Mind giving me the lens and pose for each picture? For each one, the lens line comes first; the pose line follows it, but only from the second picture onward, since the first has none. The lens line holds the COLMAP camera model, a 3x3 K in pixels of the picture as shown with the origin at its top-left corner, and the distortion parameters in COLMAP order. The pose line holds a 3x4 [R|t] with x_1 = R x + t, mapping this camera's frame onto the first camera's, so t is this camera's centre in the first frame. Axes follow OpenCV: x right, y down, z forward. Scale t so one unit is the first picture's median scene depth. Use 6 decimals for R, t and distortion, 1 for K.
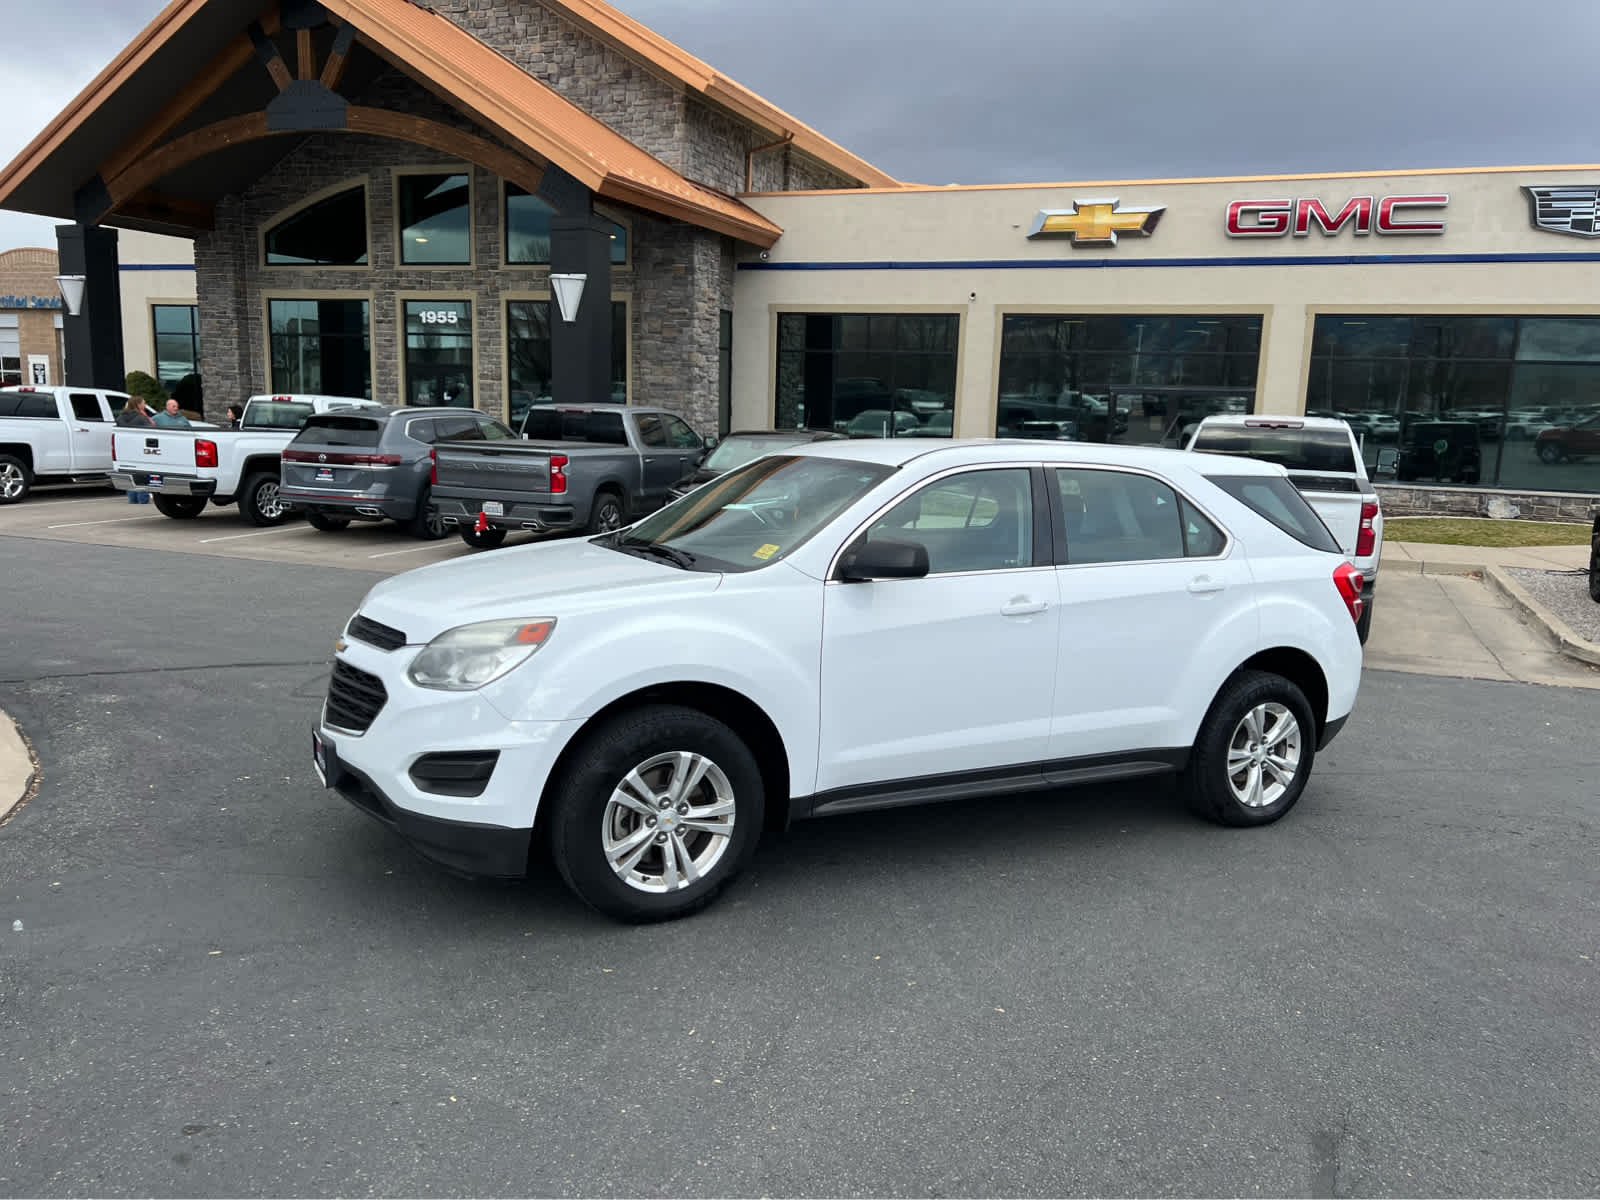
lens RADIAL K [[1164.7, 0, 800.0], [0, 1164.7, 600.0], [0, 0, 1]] dist [0.061150, -0.070679]
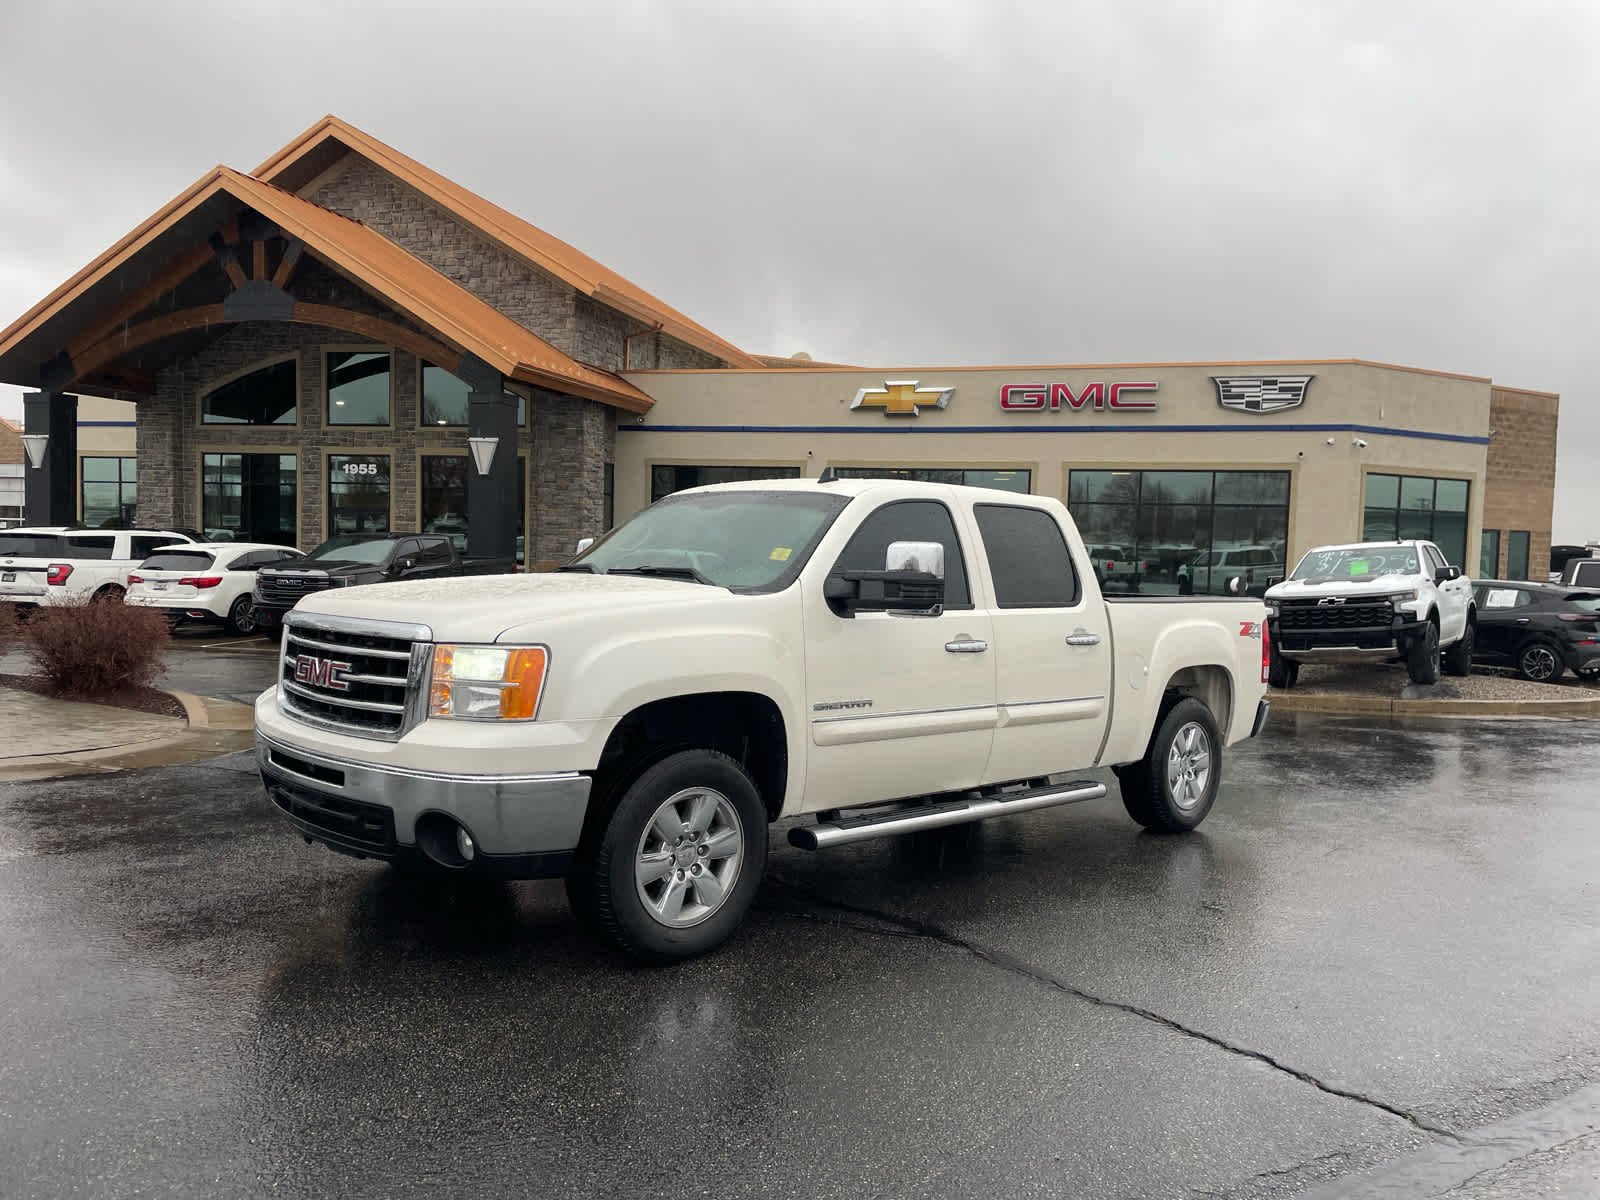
lens RADIAL K [[1195.3, 0, 805.2], [0, 1195.3, 602.9], [0, 0, 1]] dist [0.093576, -0.117421]
pose [[0.993672, -0.012180, 0.111660, -0.001998], [0.025153, 0.992987, -0.115515, 0.045593], [-0.109470, 0.117592, 0.987010, -0.239843]]
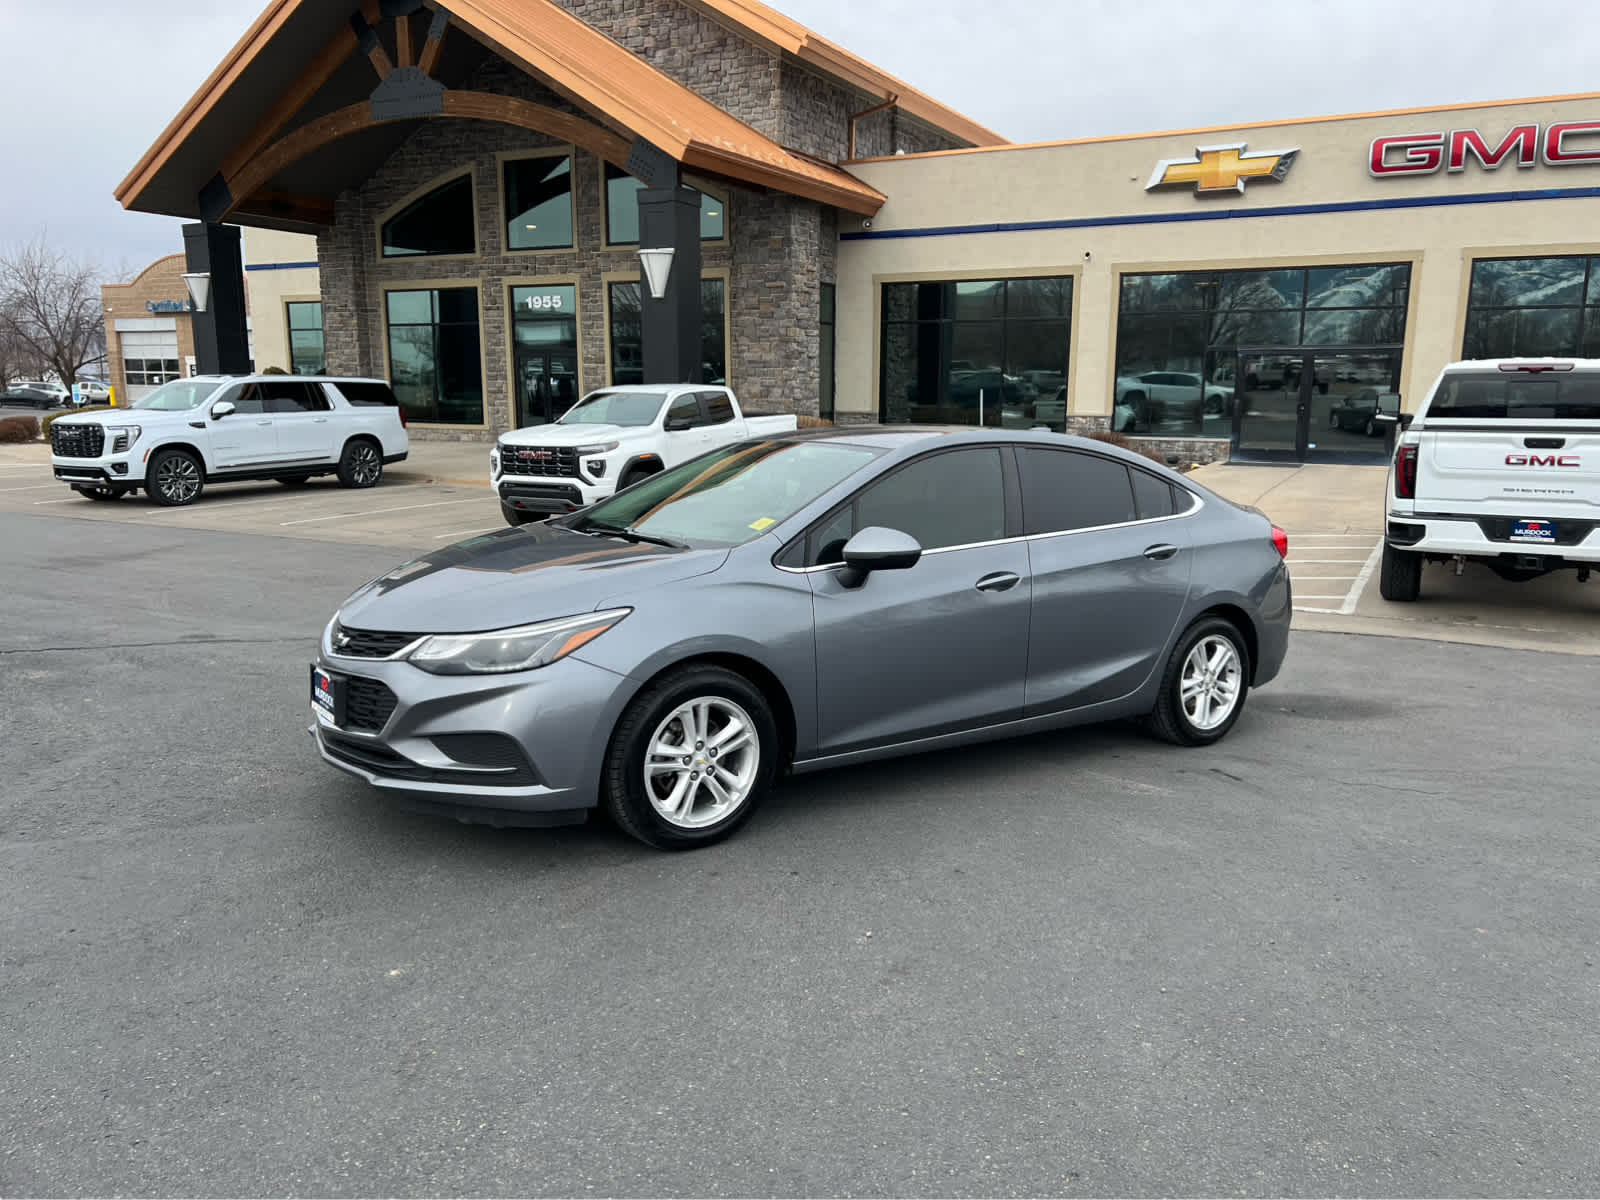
lens RADIAL K [[1159.9, 0, 806.0], [0, 1159.9, 607.3], [0, 0, 1]] dist [0.051015, -0.053170]
pose [[0.992334, -0.004464, -0.123504, 0.038218], [0.006482, 0.999852, 0.015945, 0.005388], [0.123415, -0.016623, 0.992216, 0.038553]]
